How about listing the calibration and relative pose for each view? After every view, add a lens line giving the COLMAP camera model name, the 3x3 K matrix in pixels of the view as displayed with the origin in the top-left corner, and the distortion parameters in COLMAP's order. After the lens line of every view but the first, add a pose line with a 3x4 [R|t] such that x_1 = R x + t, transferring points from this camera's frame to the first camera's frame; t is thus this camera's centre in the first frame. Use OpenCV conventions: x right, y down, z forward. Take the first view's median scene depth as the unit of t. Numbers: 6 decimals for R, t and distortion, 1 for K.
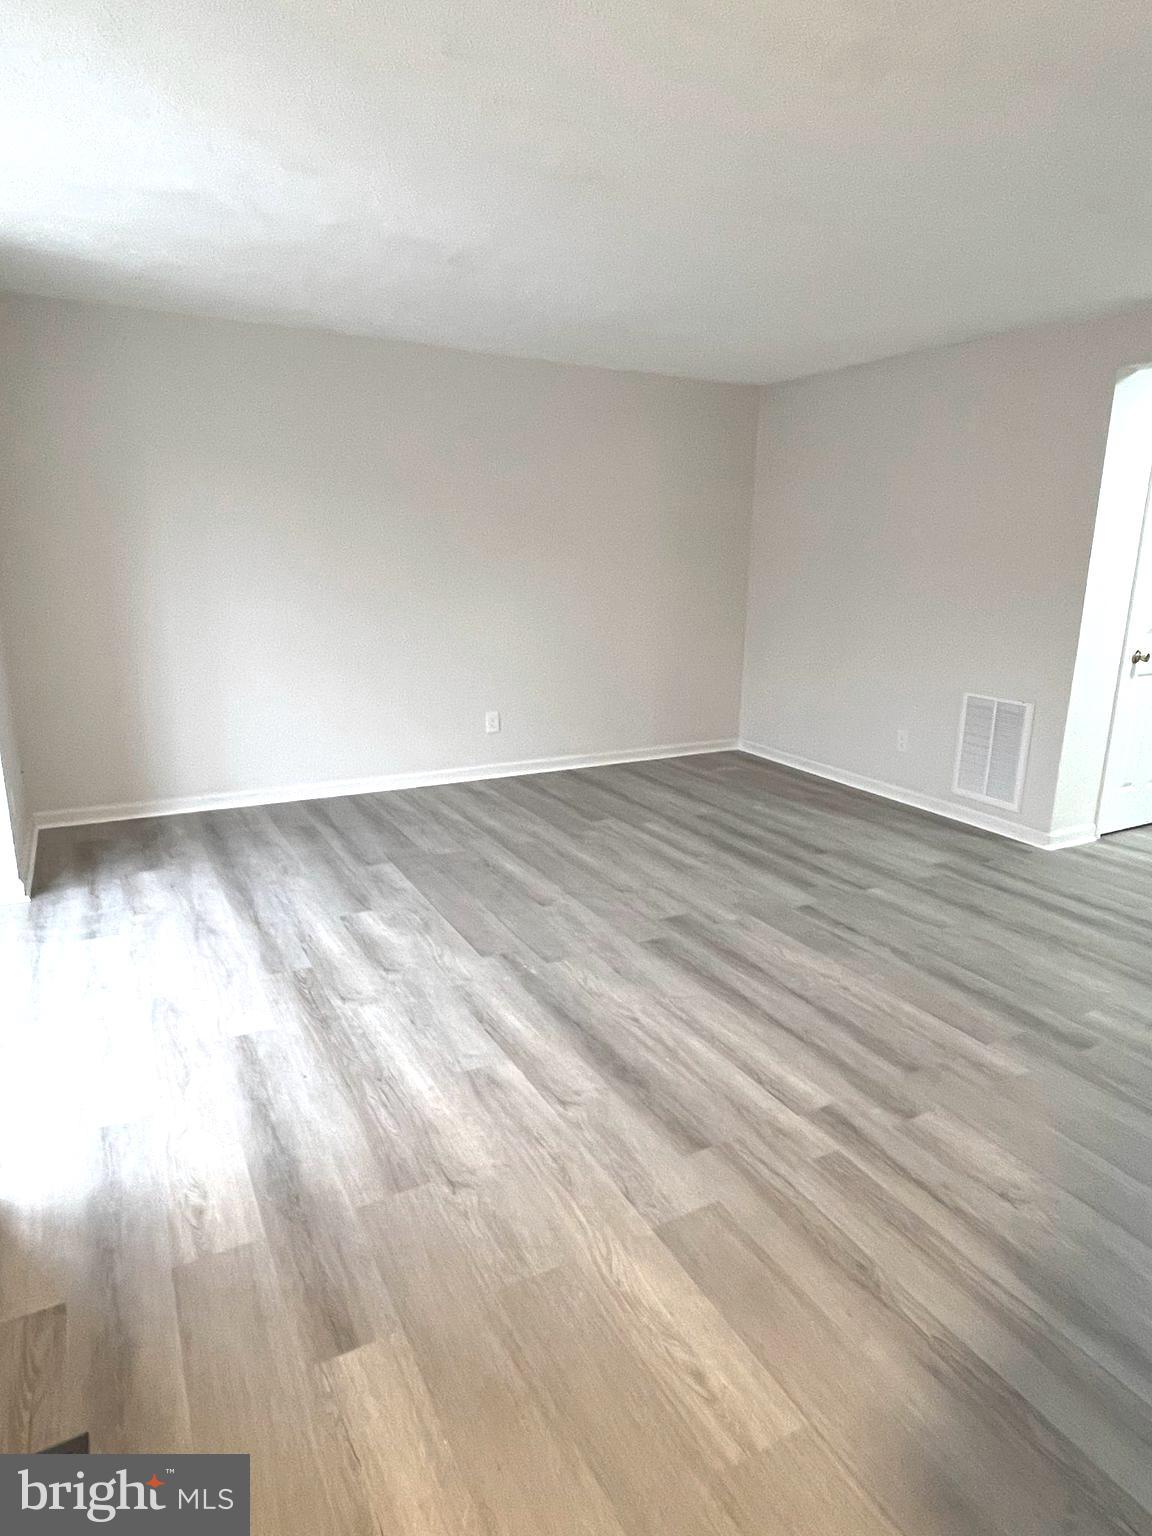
lens RADIAL K [[892.7, 0, 583.5], [0, 892.7, 782.7], [0, 0, 1]] dist [-0.007196, -0.002570]
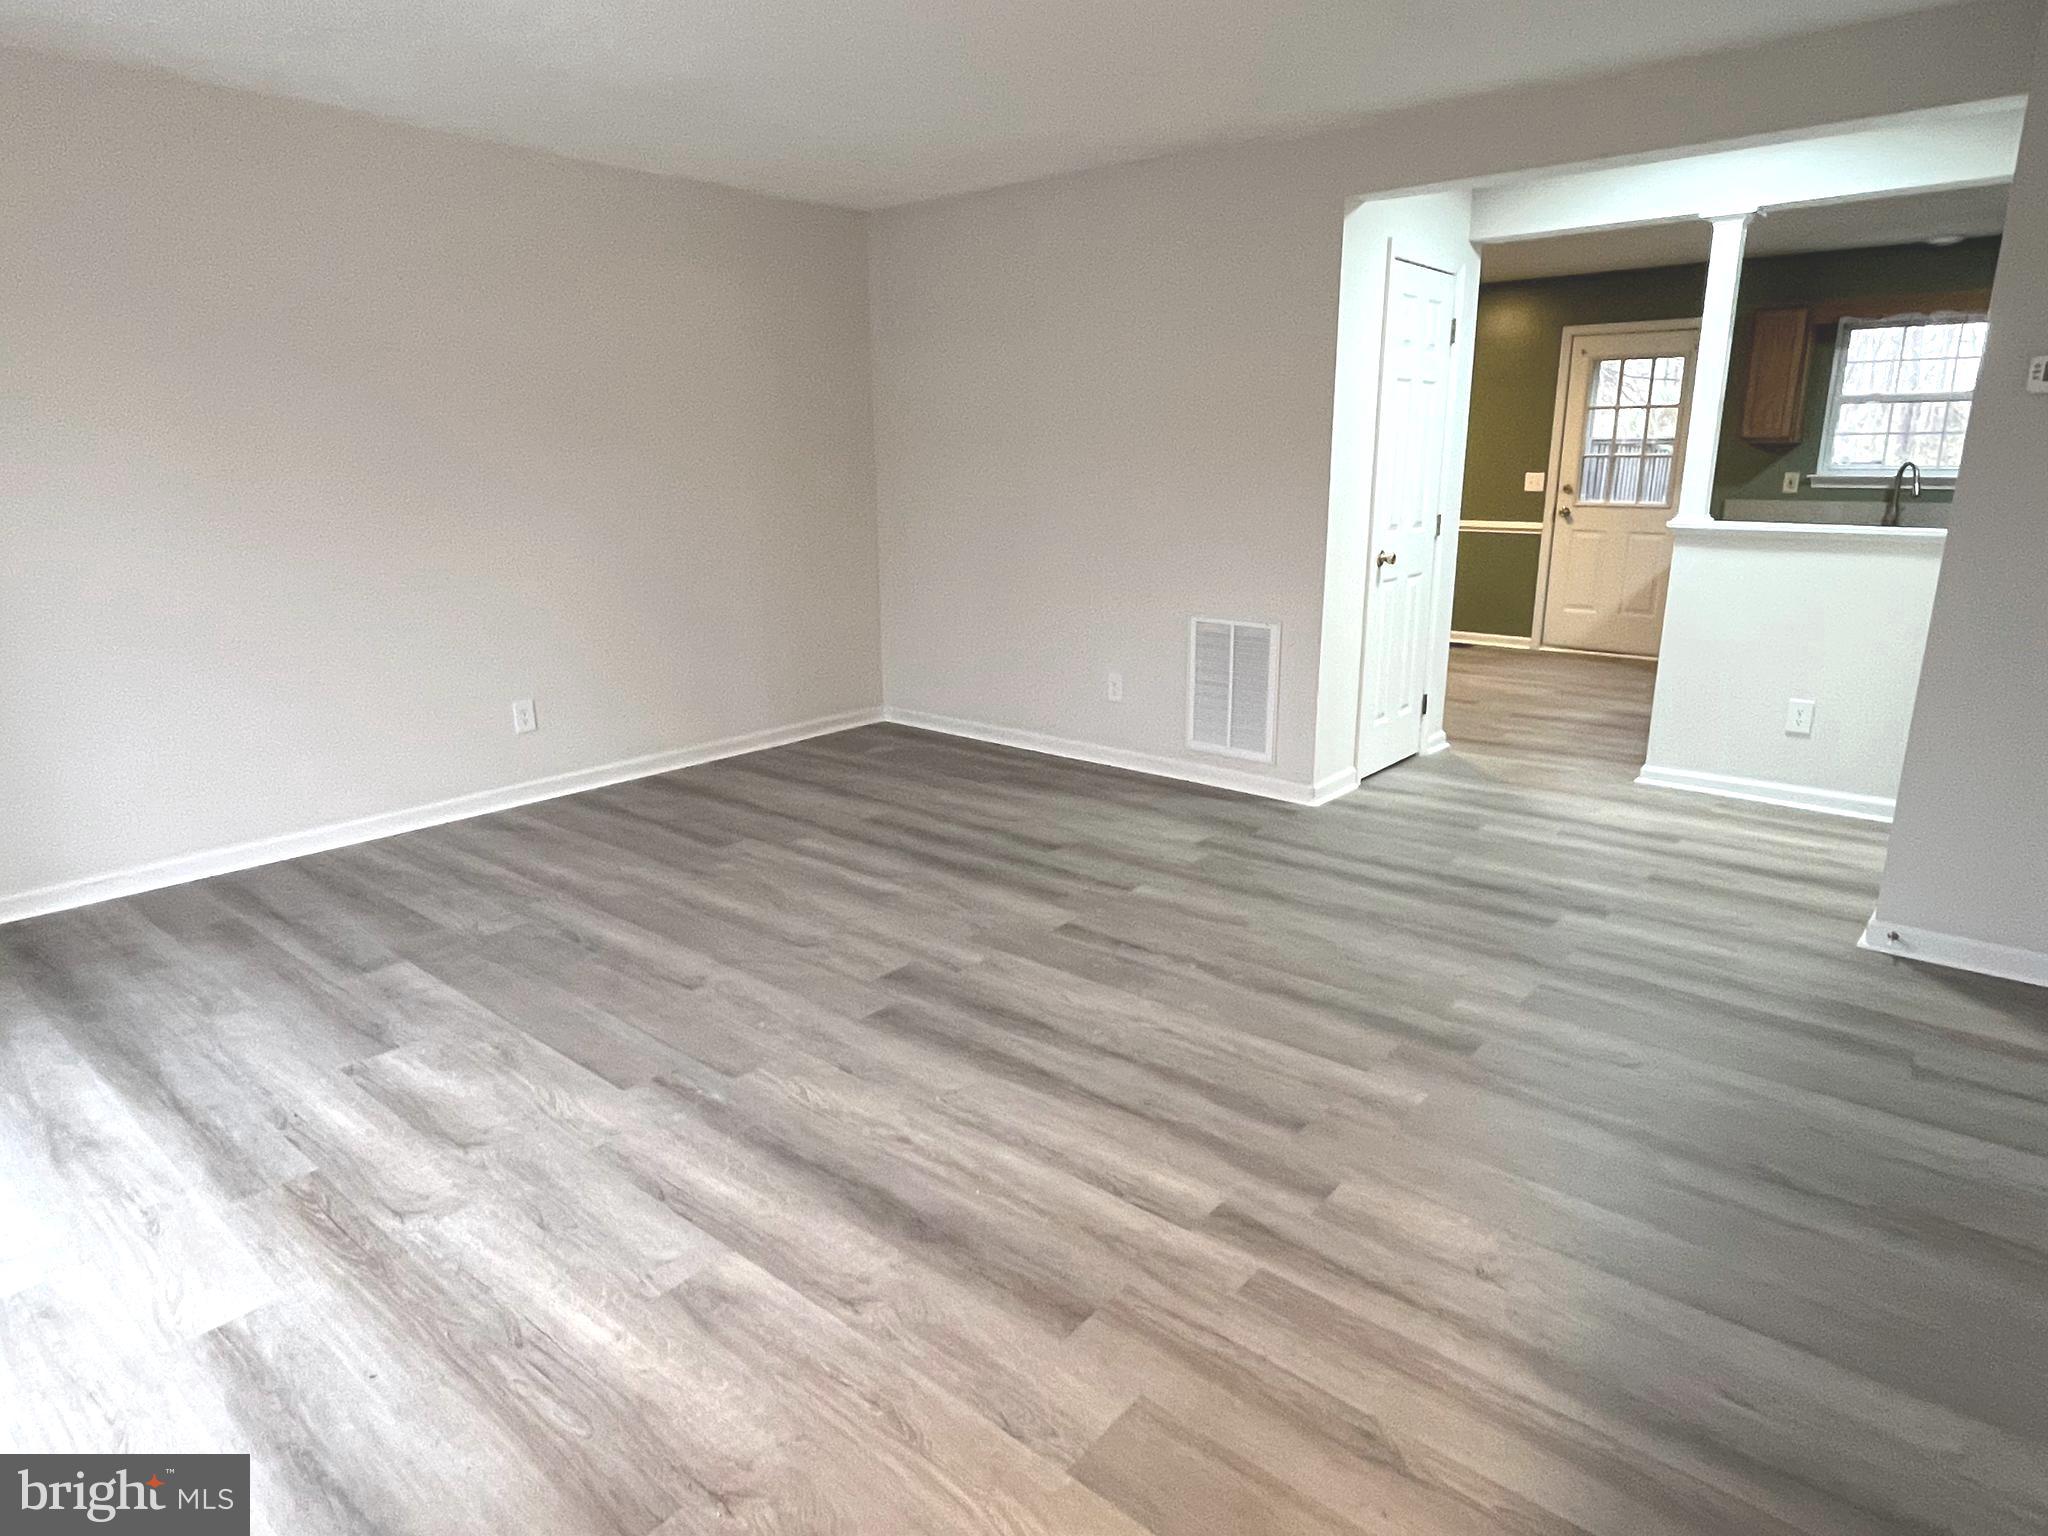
lens RADIAL K [[1190.3, 0, 1032.0], [0, 1190.3, 773.1], [0, 0, 1]] dist [-0.007196, -0.002570]
pose [[0.930778, -0.114097, 0.347325, -0.094243], [0.112628, 0.993335, 0.024486, -0.009858], [-0.347804, 0.016327, 0.937425, 0.105114]]
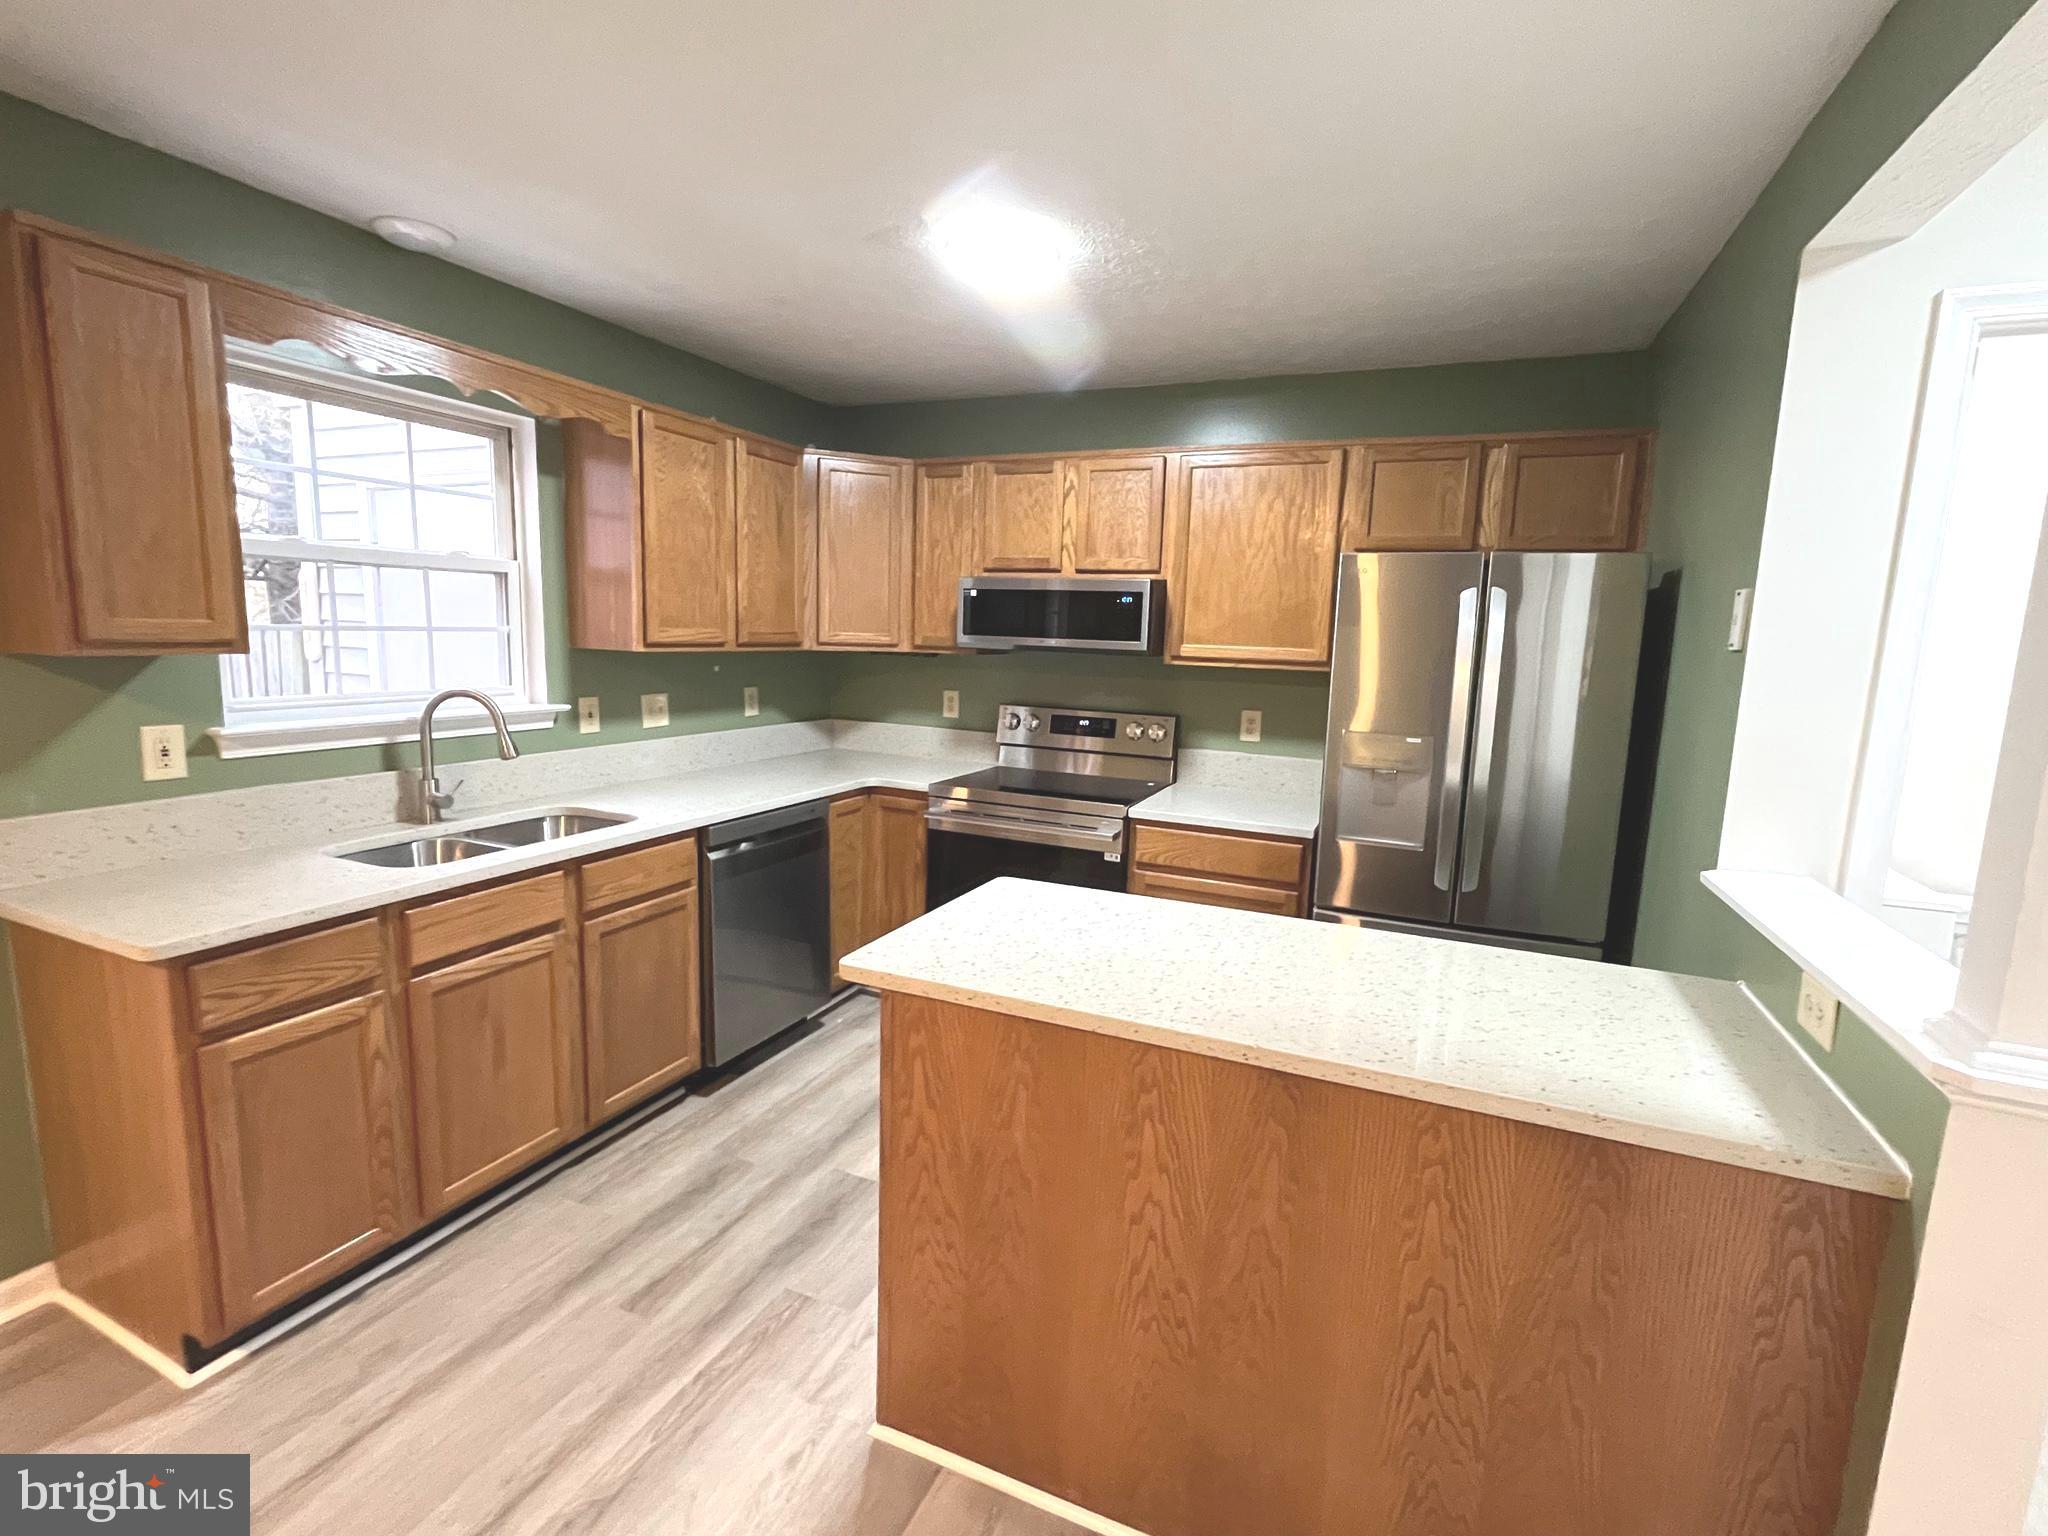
lens RADIAL K [[939.8, 0, 1024.9], [0, 939.8, 765.4], [0, 0, 1]] dist [-0.002053, -0.001470]
pose [[-0.612388, -0.145889, 0.776980, 1.013968], [0.161622, 0.938963, 0.303688, -0.374743], [-0.773860, 0.311552, -0.551431, 1.389128]]
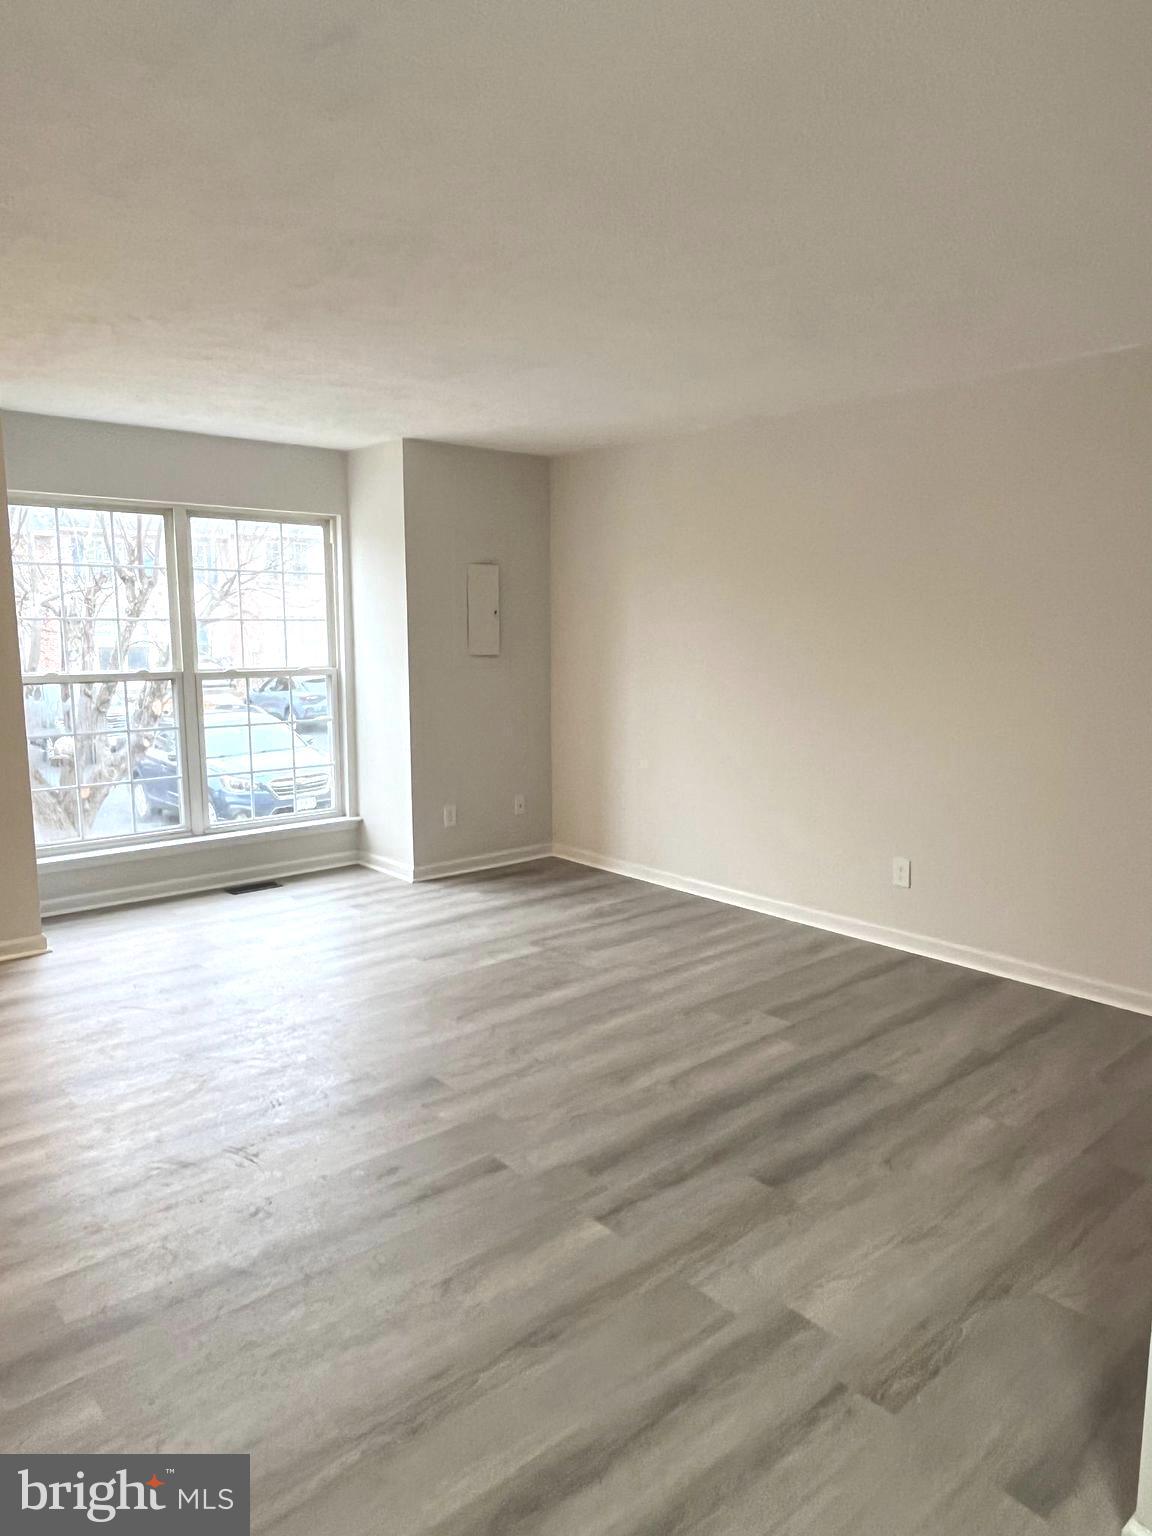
lens RADIAL K [[1010.1, 0, 589.2], [0, 1010.1, 768.7], [0, 0, 1]] dist [-0.000421, -0.009176]
pose [[0.223968, 0.121170, -0.967035, 0.939298], [-0.247120, 0.966875, 0.063916, -0.207622], [0.942746, 0.224658, 0.246492, 0.796811]]
